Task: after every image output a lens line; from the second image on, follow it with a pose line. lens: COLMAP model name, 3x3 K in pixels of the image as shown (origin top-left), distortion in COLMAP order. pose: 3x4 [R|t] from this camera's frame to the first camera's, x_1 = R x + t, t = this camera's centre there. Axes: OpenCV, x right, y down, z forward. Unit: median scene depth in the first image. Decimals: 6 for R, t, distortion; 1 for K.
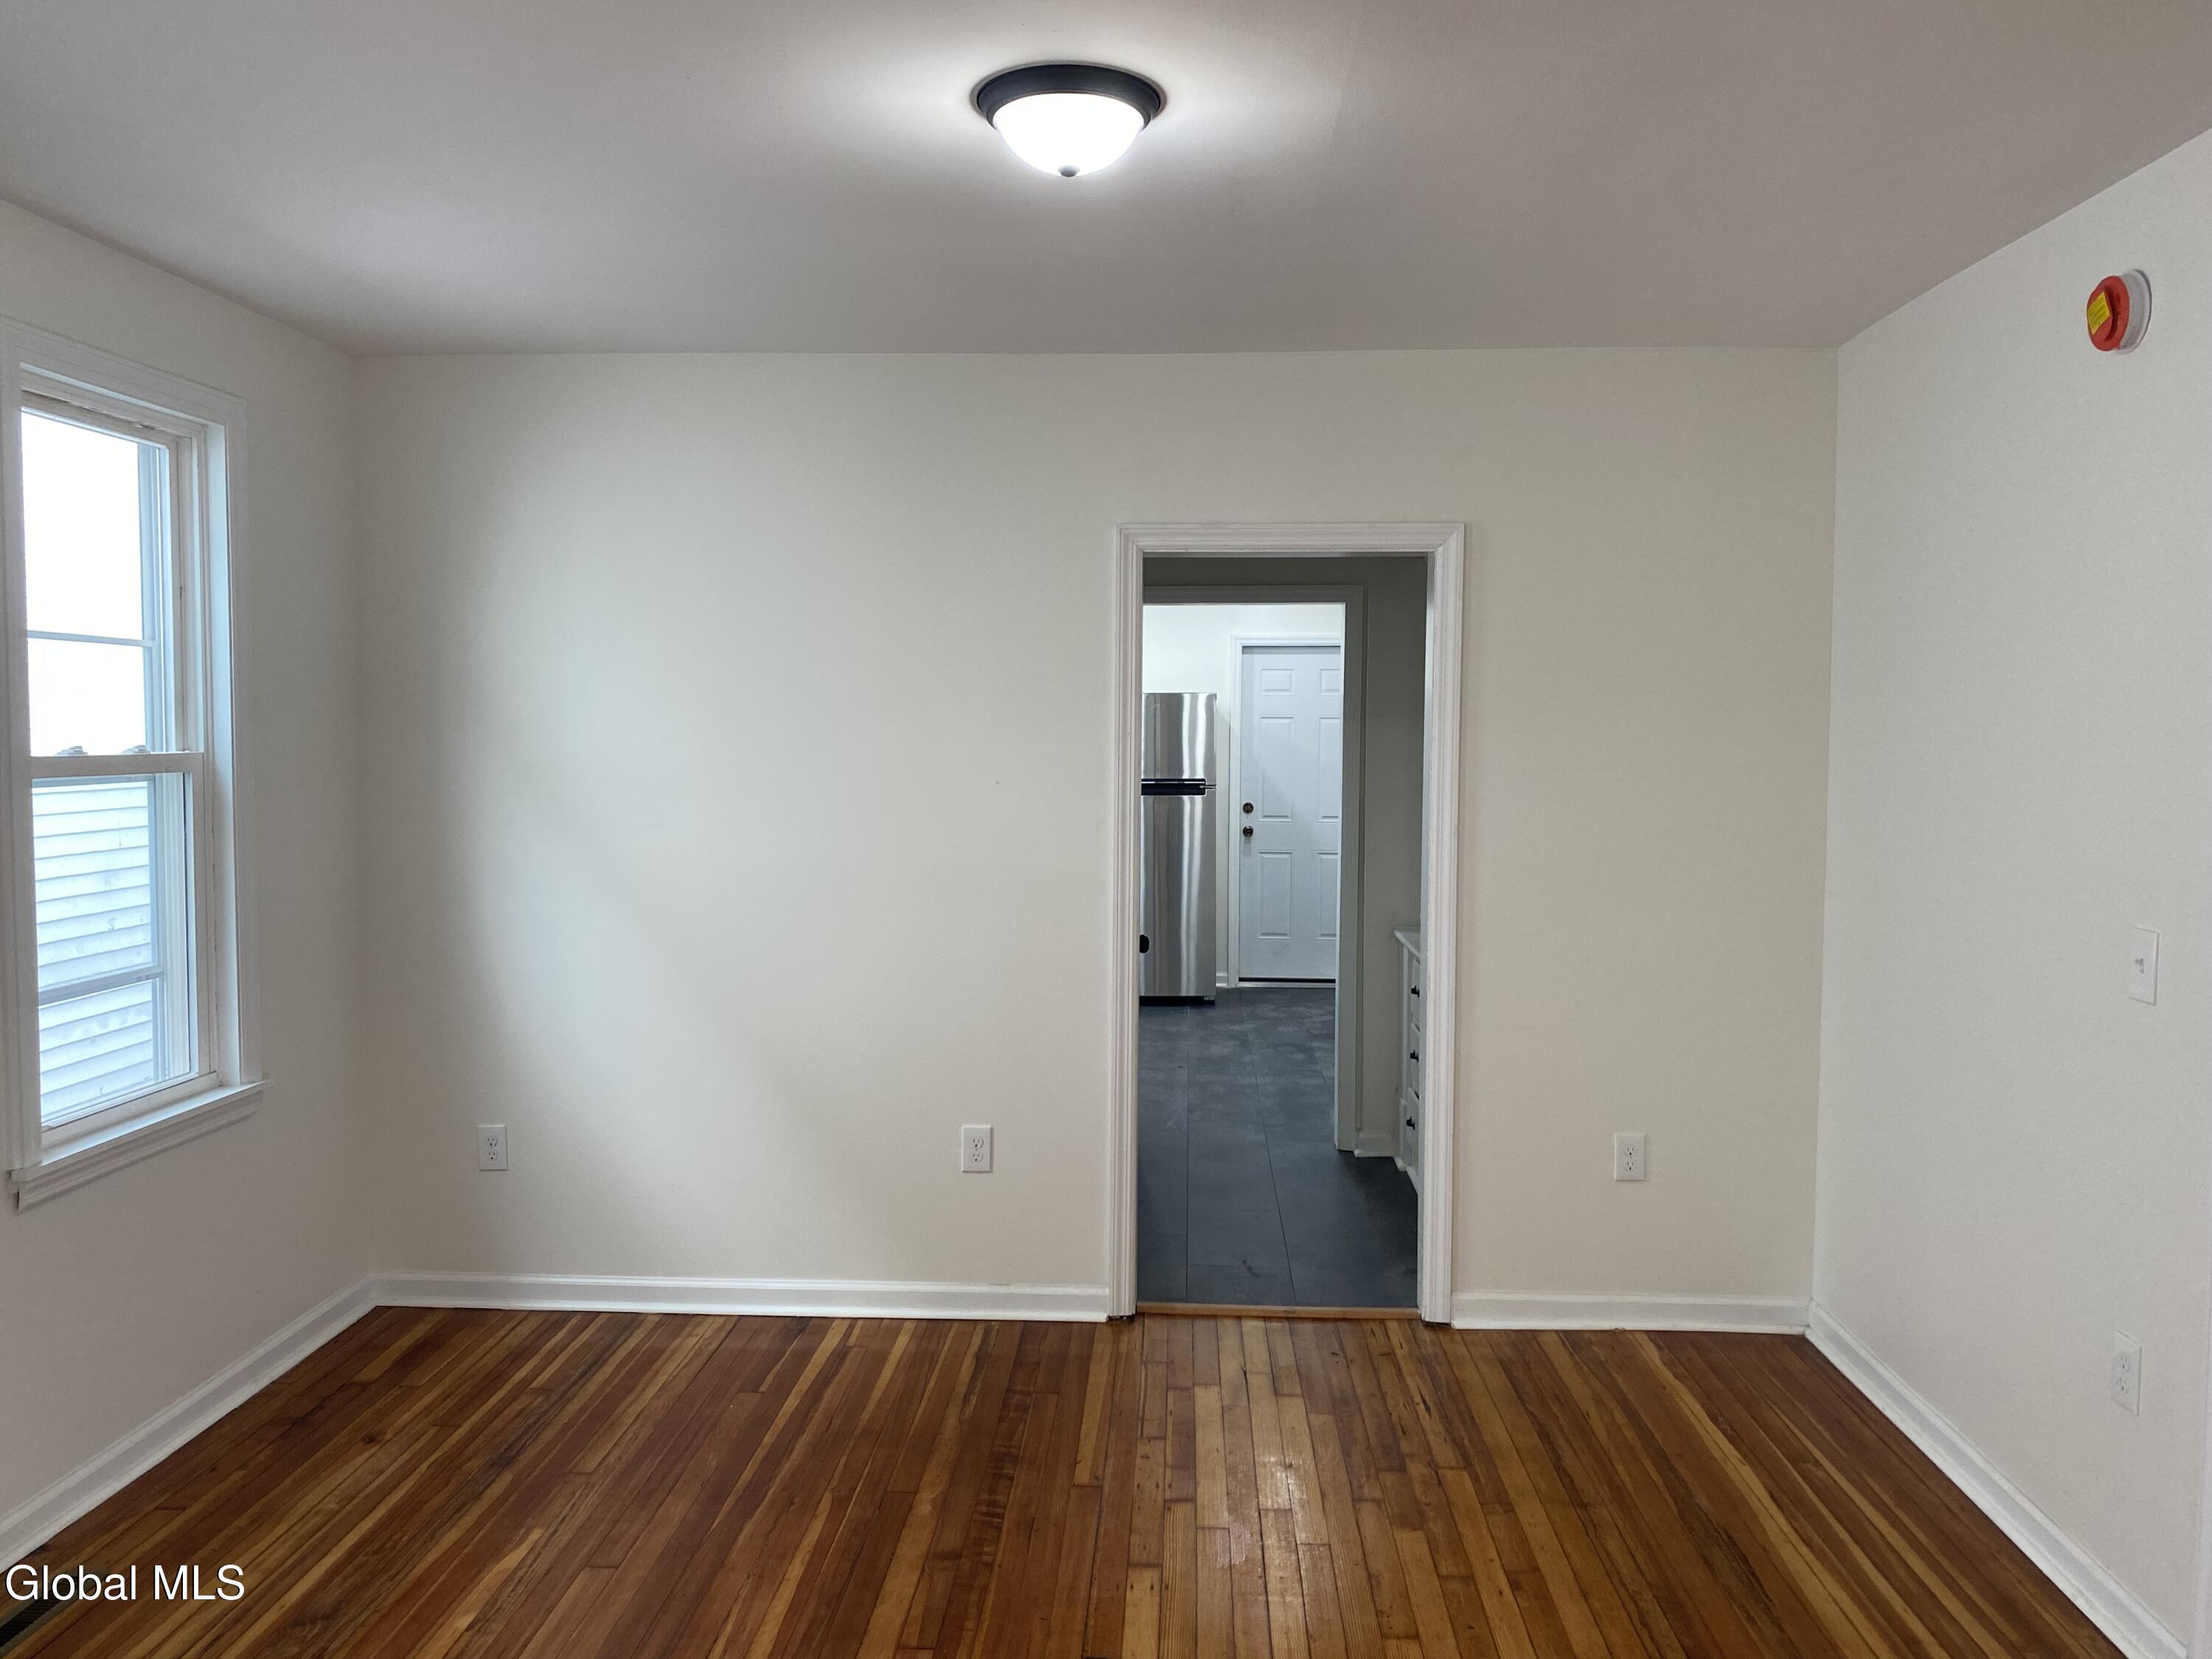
lens RADIAL K [[1681.9, 0, 1093.7], [0, 1681.9, 835.6], [0, 0, 1]] dist [-0.002404, 0.014484]
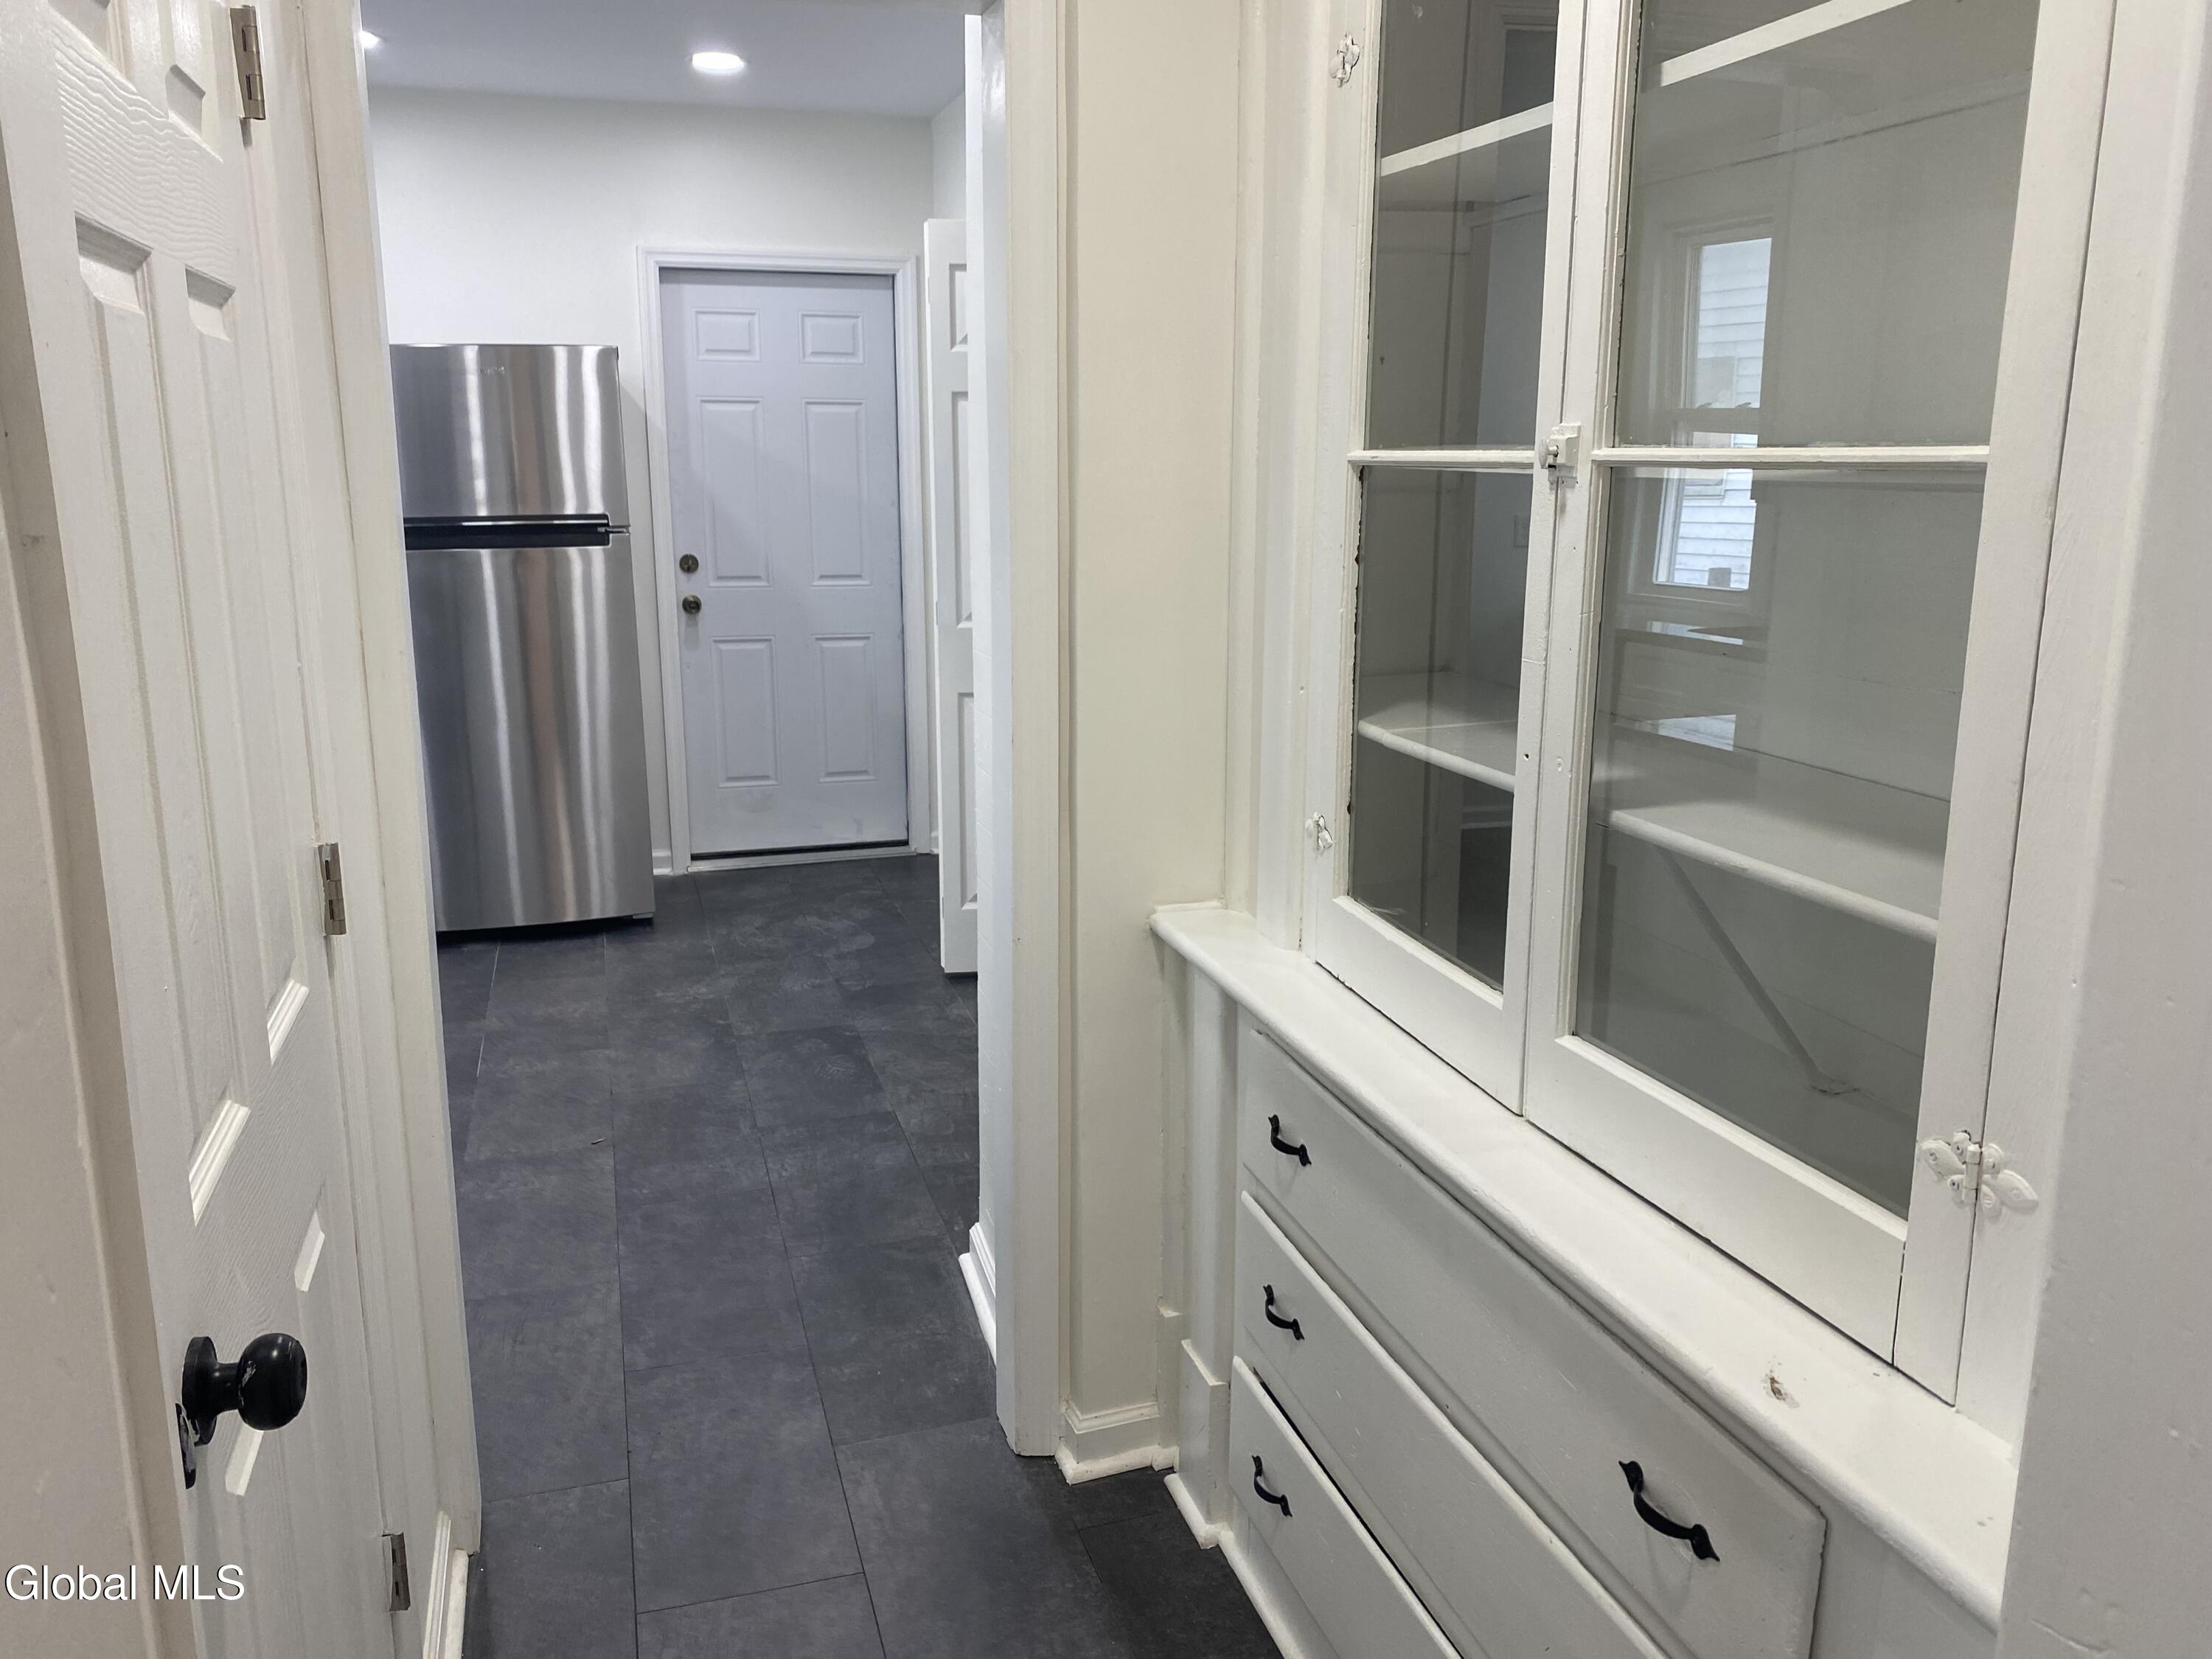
lens RADIAL K [[1681.9, 0, 1101.7], [0, 1681.9, 829.6], [0, 0, 1]] dist [-0.002404, 0.014484]
pose [[0.940352, -0.077471, 0.331266, 0.029634], [0.024279, 0.986526, 0.161792, -0.017596], [-0.339337, -0.144099, 0.929562, 0.443413]]
